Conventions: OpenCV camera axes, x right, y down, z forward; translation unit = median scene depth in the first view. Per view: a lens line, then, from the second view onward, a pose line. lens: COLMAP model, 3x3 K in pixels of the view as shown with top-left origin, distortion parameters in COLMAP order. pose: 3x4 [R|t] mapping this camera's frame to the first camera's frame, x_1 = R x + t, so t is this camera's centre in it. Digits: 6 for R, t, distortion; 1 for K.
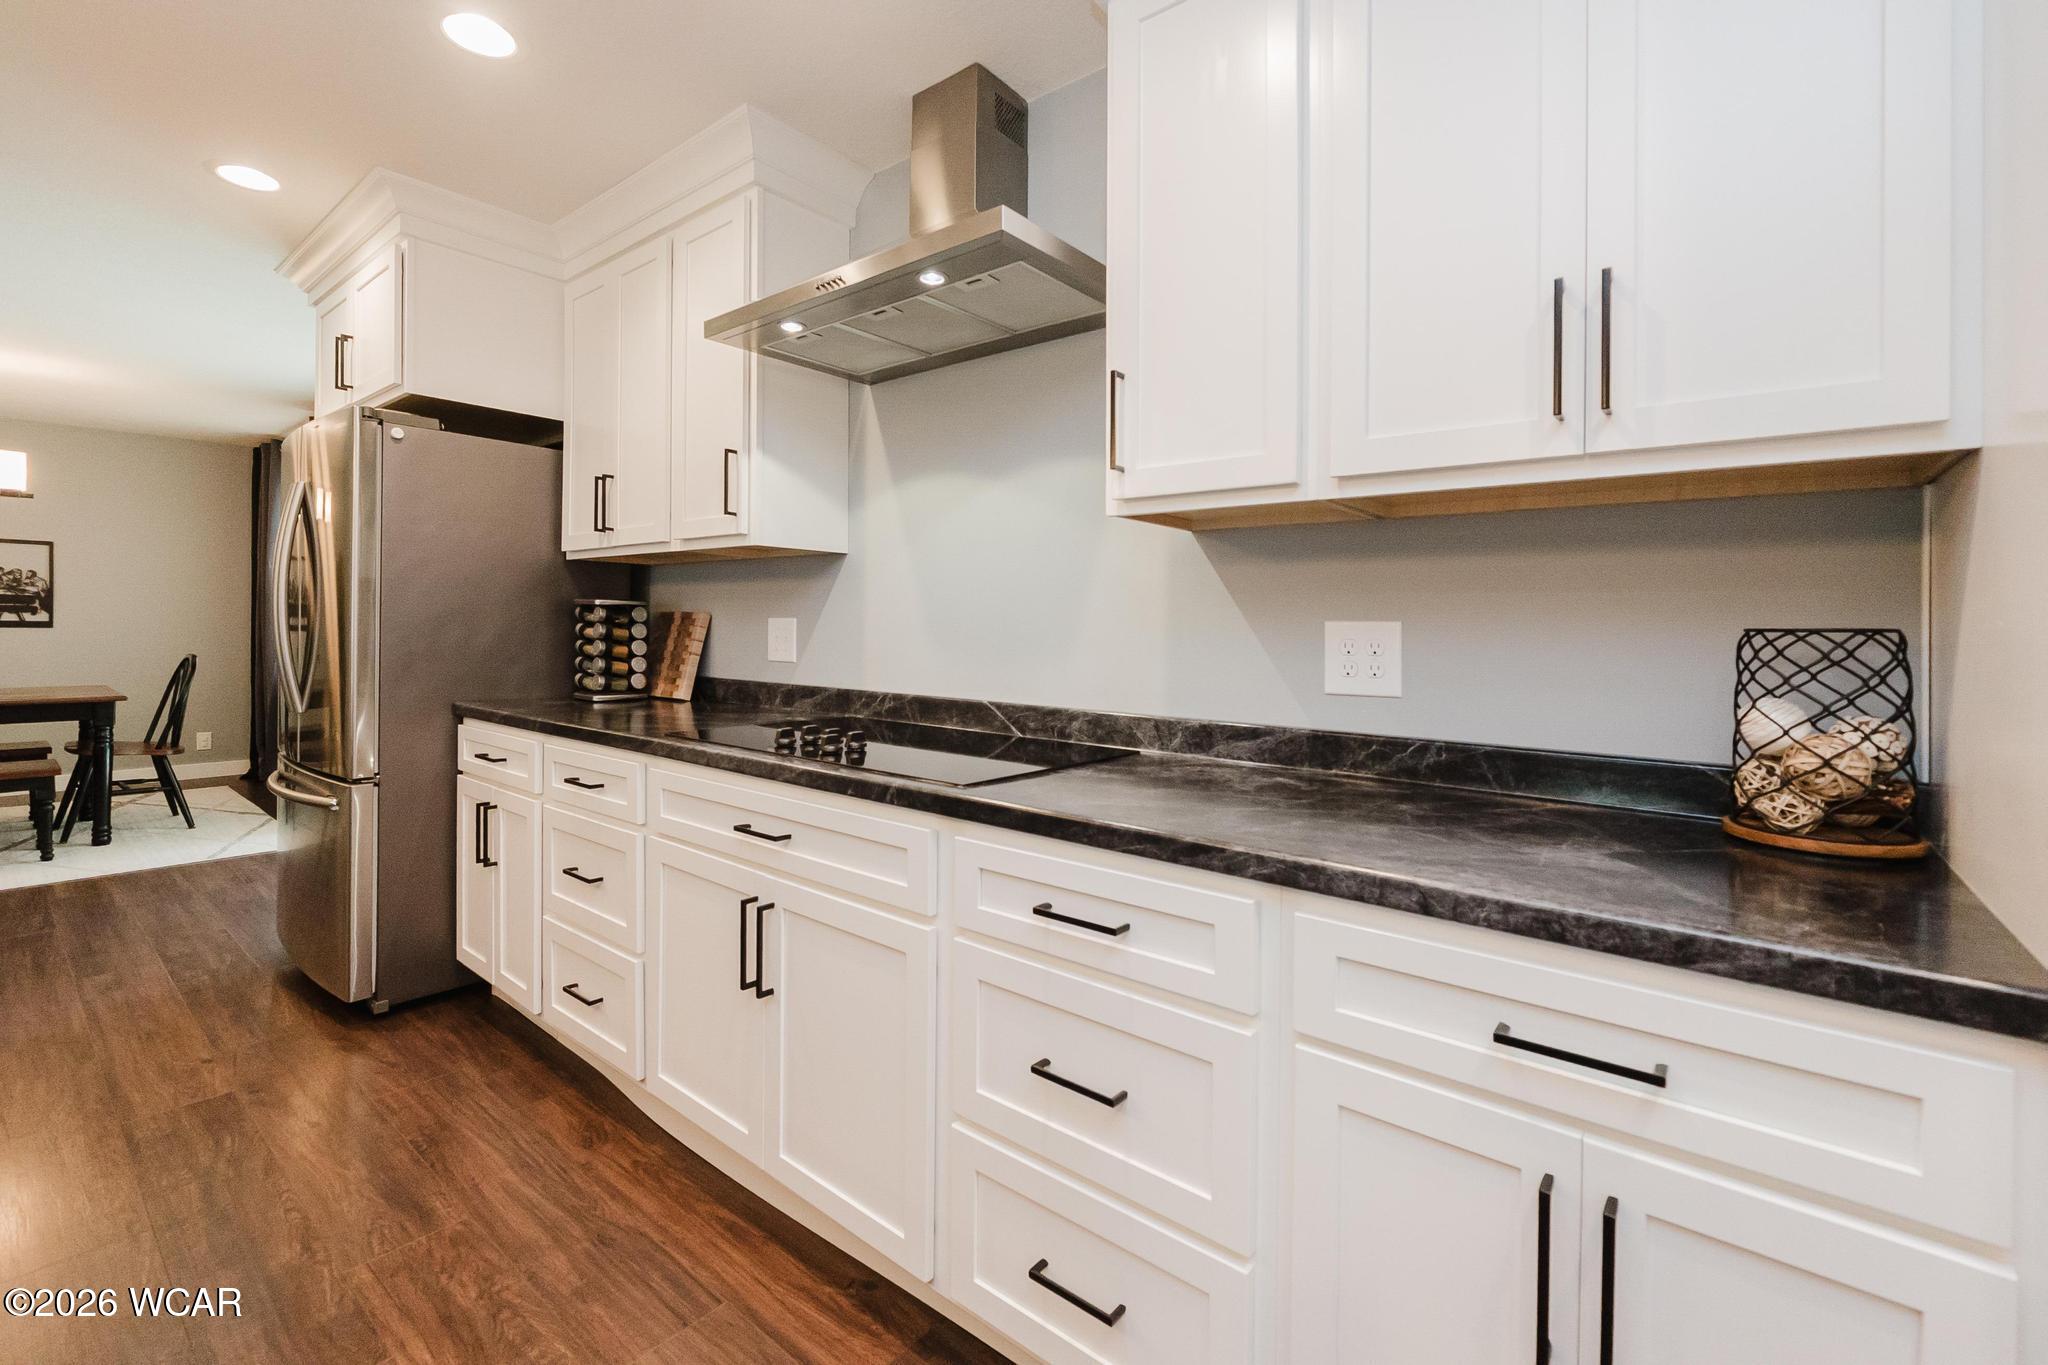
lens RADIAL K [[877.1, 0, 1017.0], [0, 877.1, 631.7], [0, 0, 1]] dist [-0.007094, 0.000008]
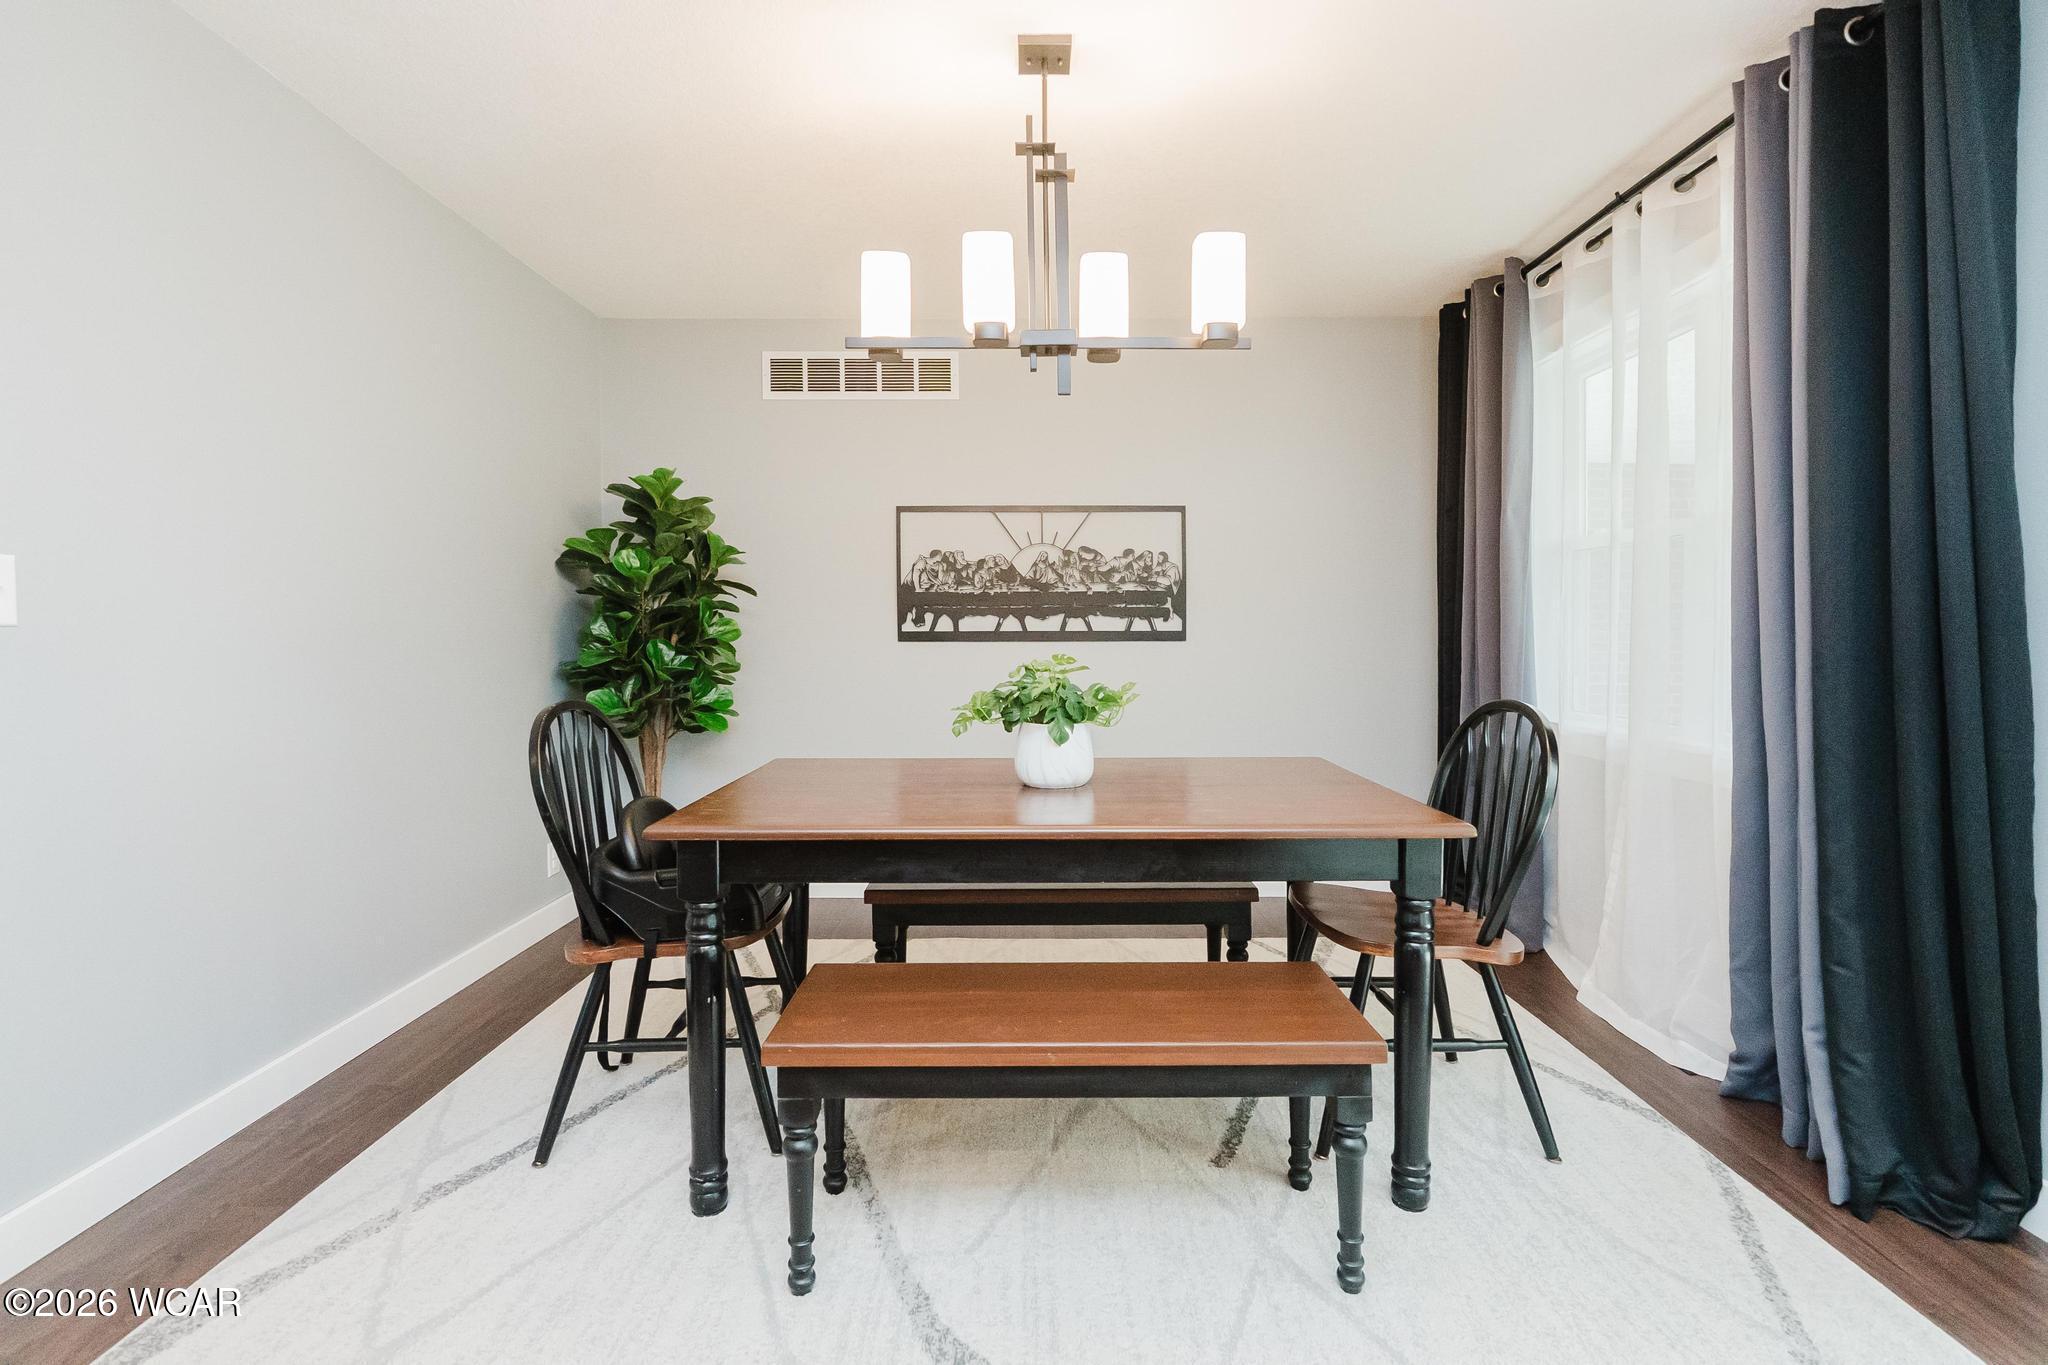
lens RADIAL K [[950.8, 0, 1029.2], [0, 950.8, 656.6], [0, 0, 1]] dist [-0.001627, -0.000518]
pose [[0.636434, 0.005441, -0.771312, -1.304561], [0.004600, 0.999931, 0.010849, -0.002932], [0.771318, -0.010452, 0.636365, 0.948023]]
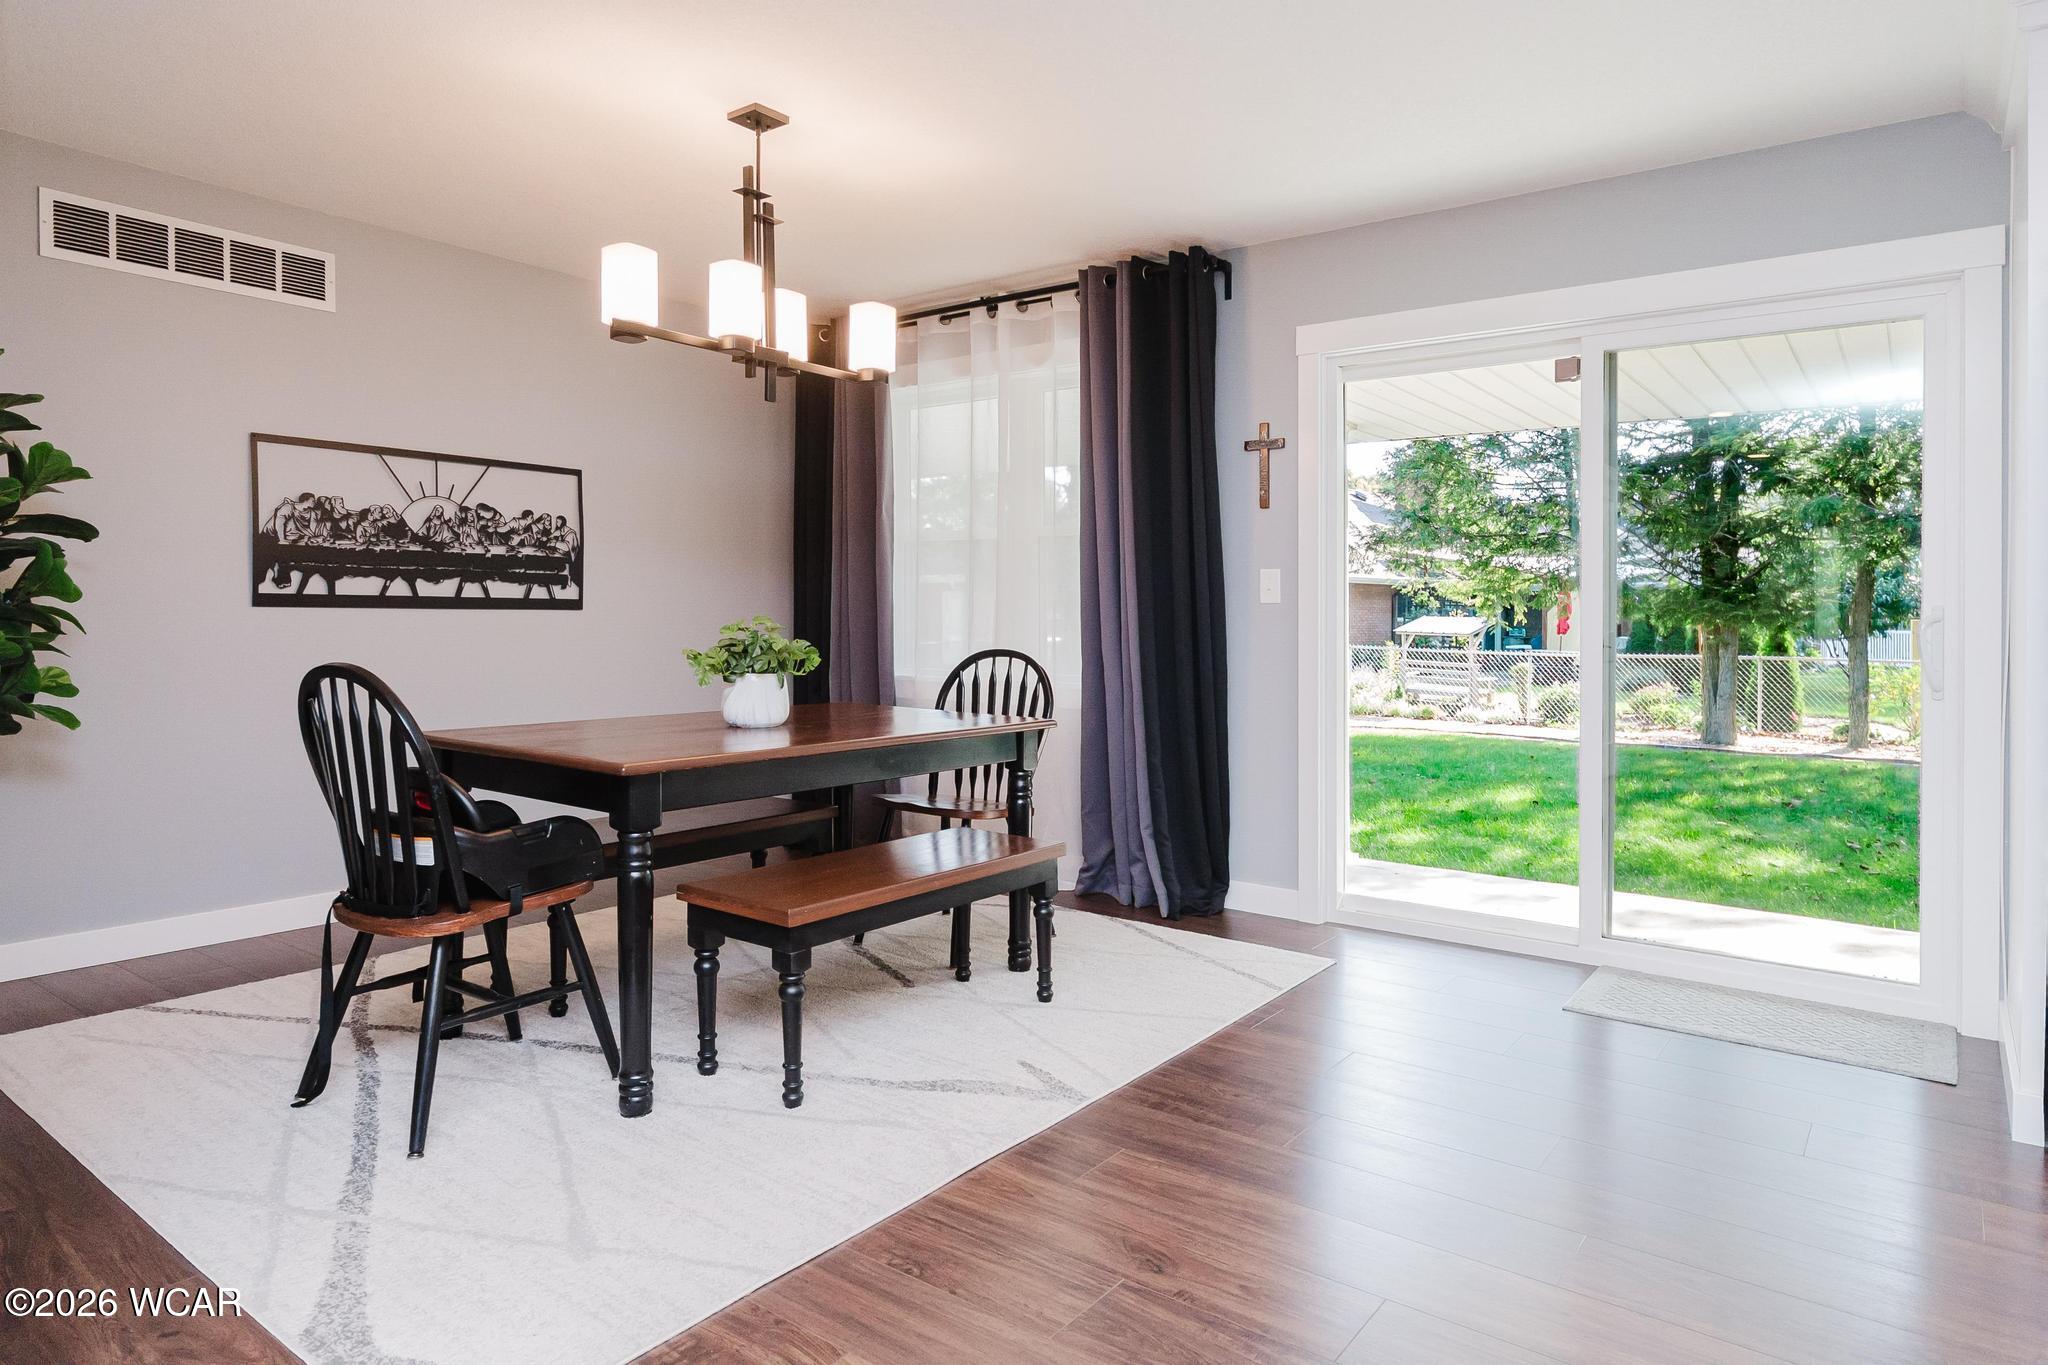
lens RADIAL K [[1224.4, 0, 1023.8], [0, 1224.4, 590.4], [0, 0, 1]] dist [0.004471, 0.000711]
pose [[0.999214, -0.003956, 0.039446, -1.681820], [0.005102, 0.999566, -0.028999, 0.016178], [-0.039314, 0.029178, 0.998801, 0.255997]]
